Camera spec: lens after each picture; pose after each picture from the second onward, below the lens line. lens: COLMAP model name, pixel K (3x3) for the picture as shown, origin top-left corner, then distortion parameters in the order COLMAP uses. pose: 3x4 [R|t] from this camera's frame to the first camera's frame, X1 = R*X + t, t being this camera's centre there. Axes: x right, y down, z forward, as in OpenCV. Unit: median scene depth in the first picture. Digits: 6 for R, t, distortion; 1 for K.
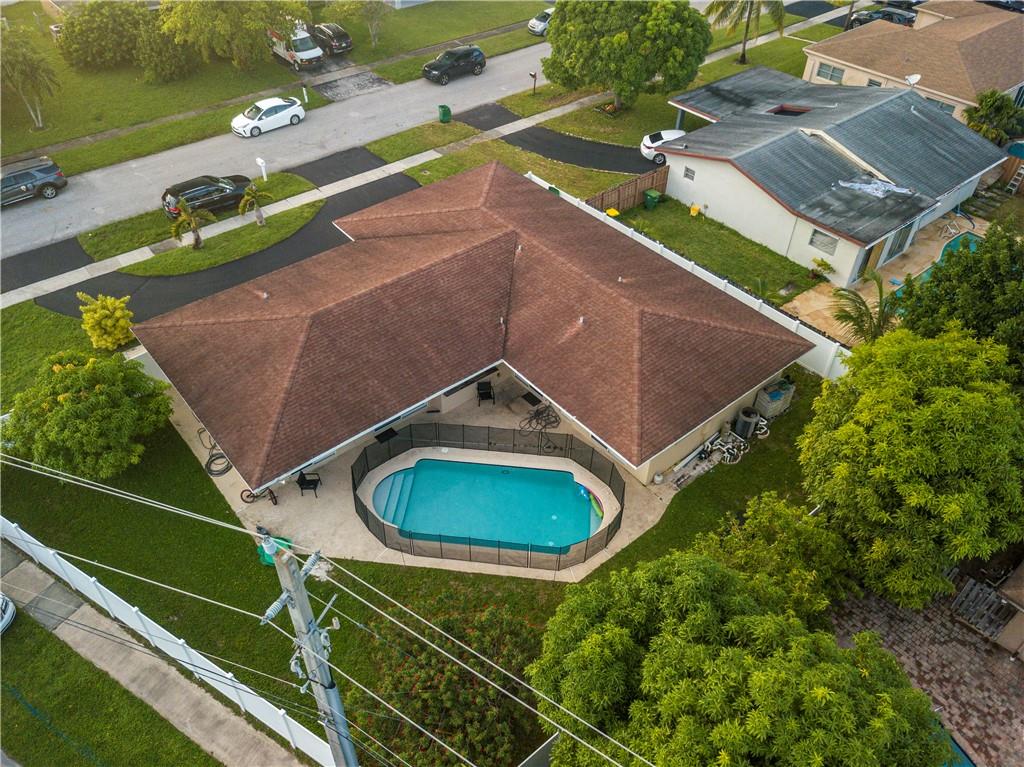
lens RADIAL K [[779.3, 0, 512.0], [0, 779.3, 383.5], [0, 0, 1]] dist [0.015989, 0.002177]
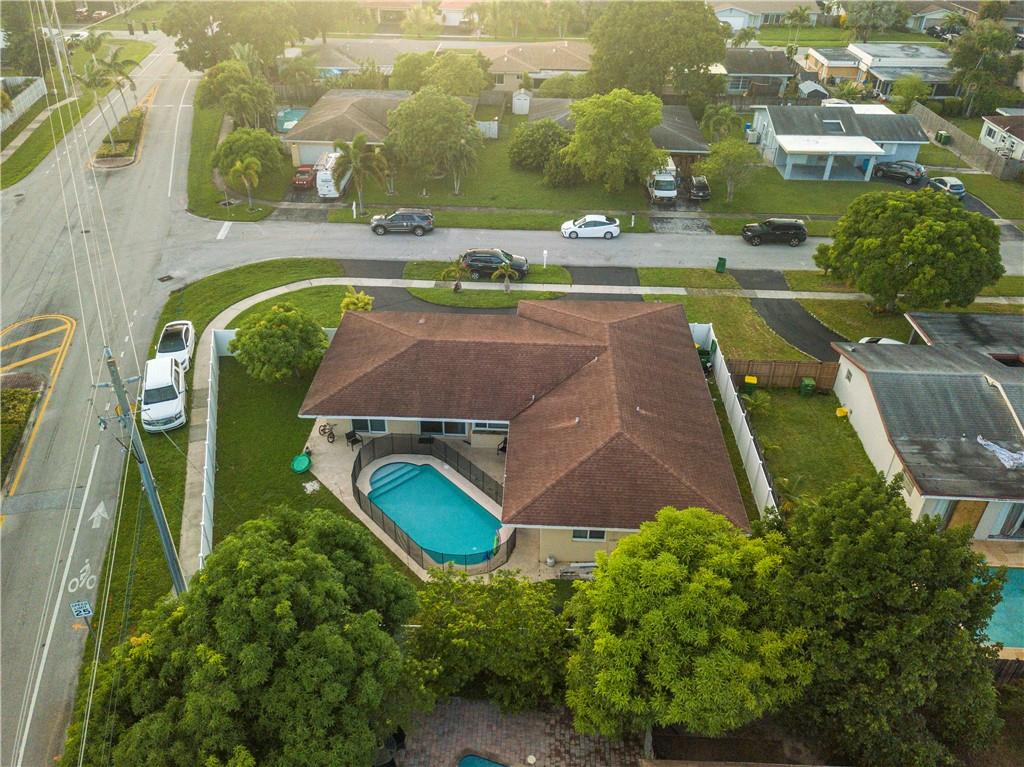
lens RADIAL K [[805.5, 0, 511.9], [0, 805.5, 363.0], [0, 0, 1]] dist [0.023425, -0.001952]
pose [[0.738991, 0.349678, -0.575862, 0.457257], [-0.453413, 0.890347, -0.041213, -0.040972], [0.498306, 0.291560, 0.816507, -0.061668]]
